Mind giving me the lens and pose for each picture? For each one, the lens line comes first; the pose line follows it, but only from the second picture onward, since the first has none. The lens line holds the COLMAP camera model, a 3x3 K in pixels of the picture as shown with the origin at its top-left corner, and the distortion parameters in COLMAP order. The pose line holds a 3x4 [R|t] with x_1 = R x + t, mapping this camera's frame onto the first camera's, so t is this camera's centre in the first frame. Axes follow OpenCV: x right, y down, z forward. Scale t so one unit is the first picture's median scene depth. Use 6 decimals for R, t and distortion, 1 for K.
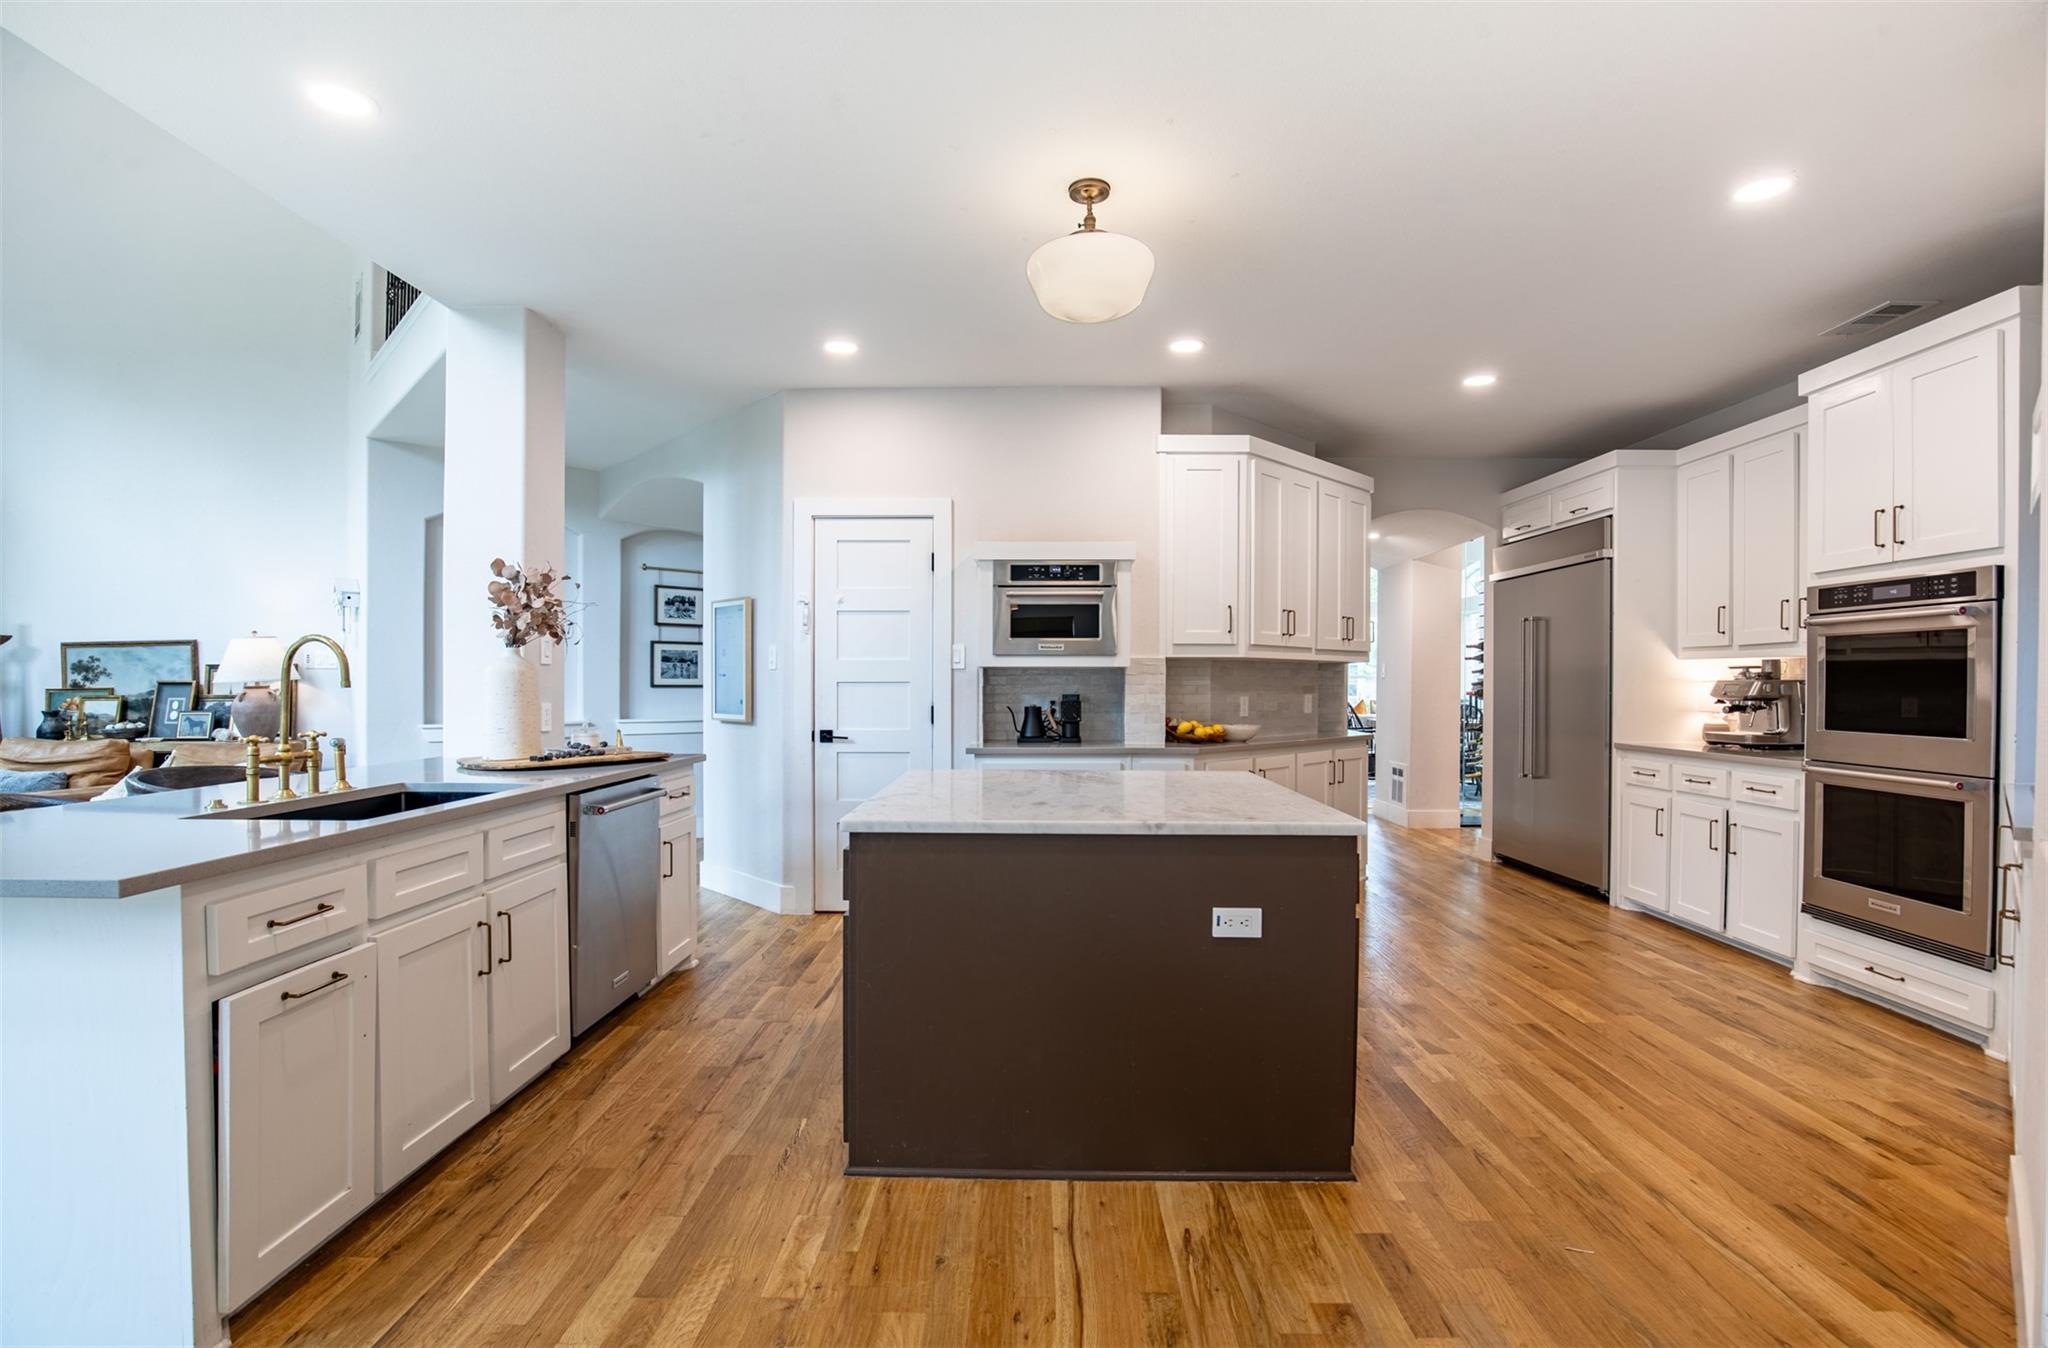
lens RADIAL K [[938.0, 0, 1024.9], [0, 938.0, 685.4], [0, 0, 1]] dist [-0.017092, -0.000077]
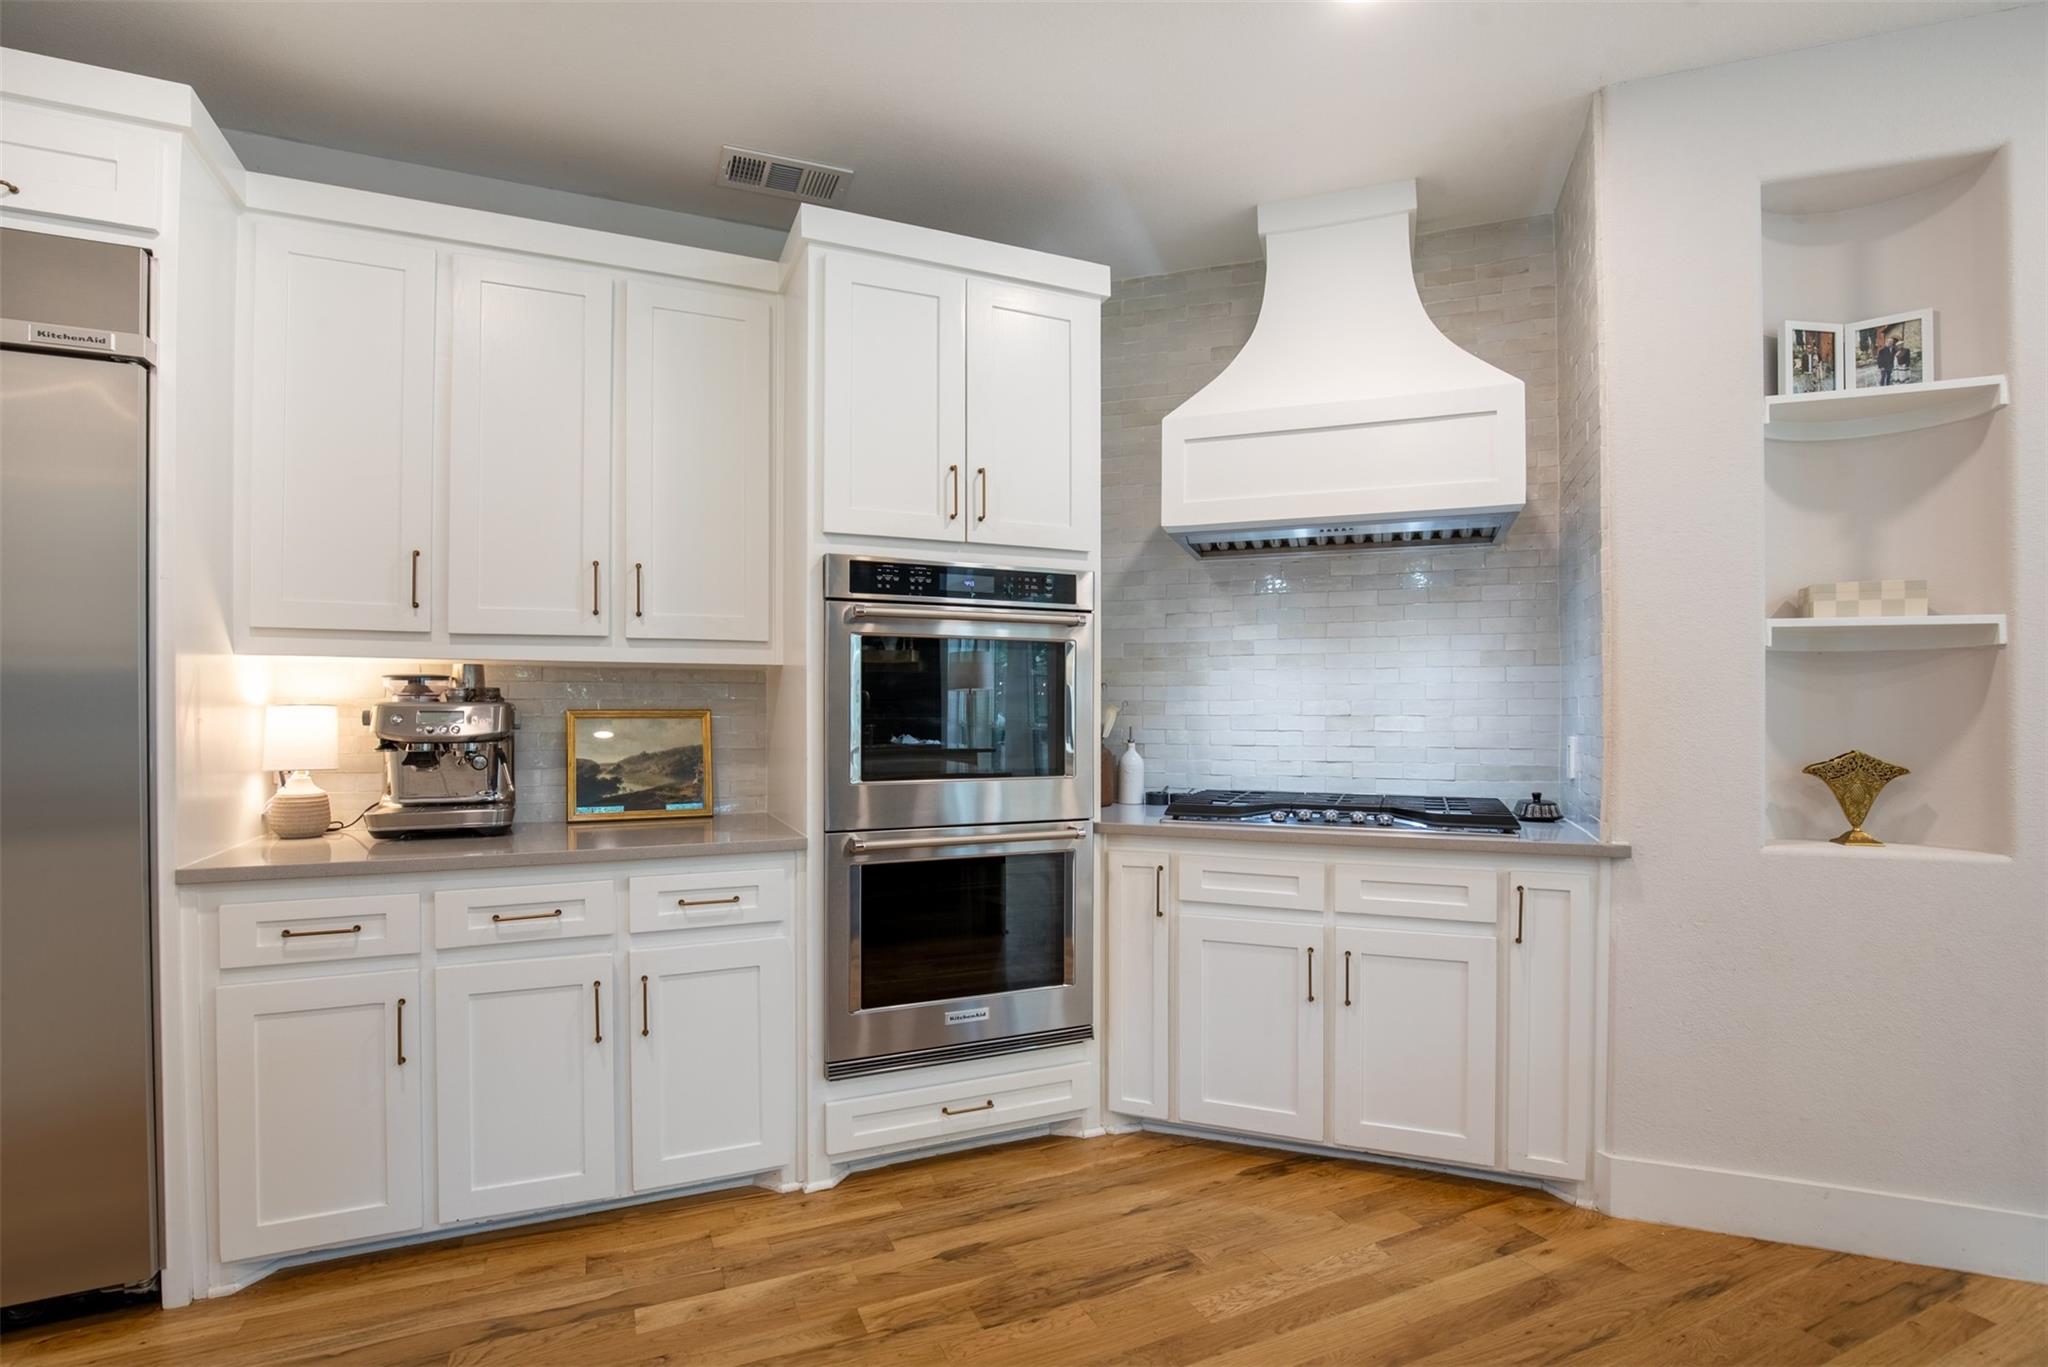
lens RADIAL K [[946.8, 0, 1024.3], [0, 946.8, 712.3], [0, 0, 1]] dist [-0.026504, 0.000433]
pose [[-0.415113, -0.003718, 0.909762, 0.218096], [0.002991, 0.999981, 0.005452, -0.002904], [-0.909765, 0.004984, -0.415094, 1.161202]]
